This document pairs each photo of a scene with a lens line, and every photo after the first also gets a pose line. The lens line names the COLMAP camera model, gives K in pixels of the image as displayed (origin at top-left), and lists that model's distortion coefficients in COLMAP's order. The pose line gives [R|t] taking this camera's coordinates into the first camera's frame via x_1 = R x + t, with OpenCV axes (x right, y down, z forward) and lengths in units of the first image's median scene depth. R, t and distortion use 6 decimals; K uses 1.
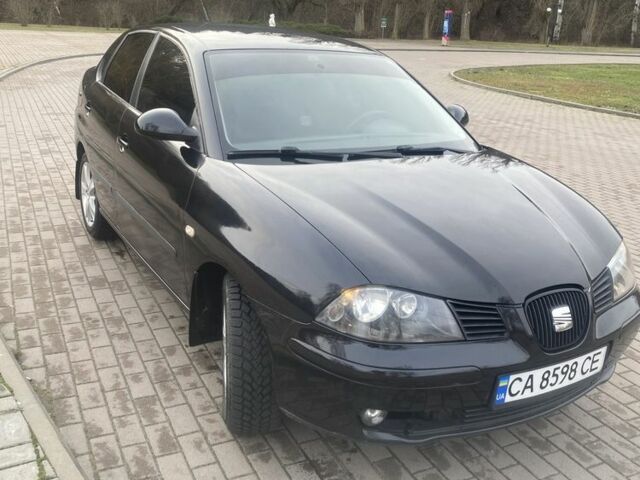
lens RADIAL K [[637.0, 0, 318.7], [0, 637.0, 244.9], [0, 0, 1]] dist [0.027971, 0.000000]
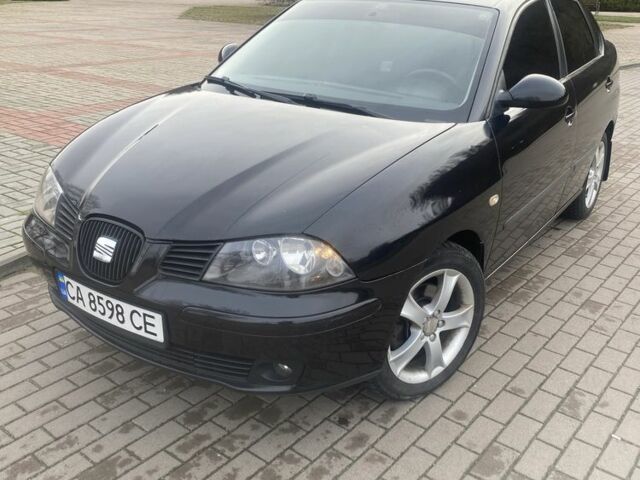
lens RADIAL K [[637.0, 0, 319.6], [0, 637.0, 234.3], [0, 0, 1]] dist [0.027971, 0.000000]
pose [[0.427393, 0.291430, -0.855806, 0.799909], [-0.293058, 0.940165, 0.173803, -0.103191], [0.855250, 0.176518, 0.487226, 0.470457]]
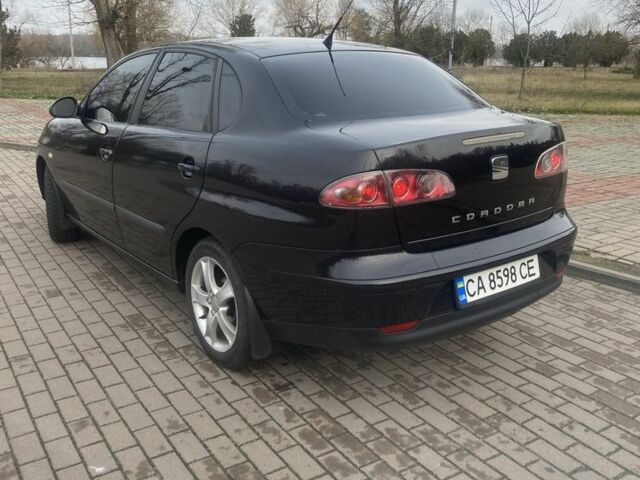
lens RADIAL K [[637.0, 0, 319.7], [0, 637.0, 238.4], [0, 0, 1]] dist [0.027971, 0.000000]
pose [[-0.989952, -0.014858, -0.140624, -0.082737], [-0.093720, 0.813620, 0.573794, -0.722840], [0.105889, 0.581207, -0.806837, 2.152950]]
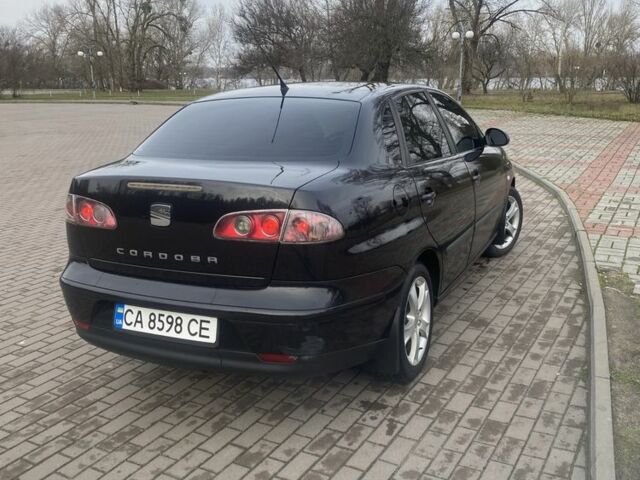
lens RADIAL K [[637.0, 0, 319.3], [0, 637.0, 241.9], [0, 0, 1]] dist [0.027971, 0.000000]
pose [[-0.558854, -0.225330, 0.798066, -1.094257], [0.280841, 0.854080, 0.437808, -0.639909], [-0.780263, 0.468800, -0.414024, 1.722921]]
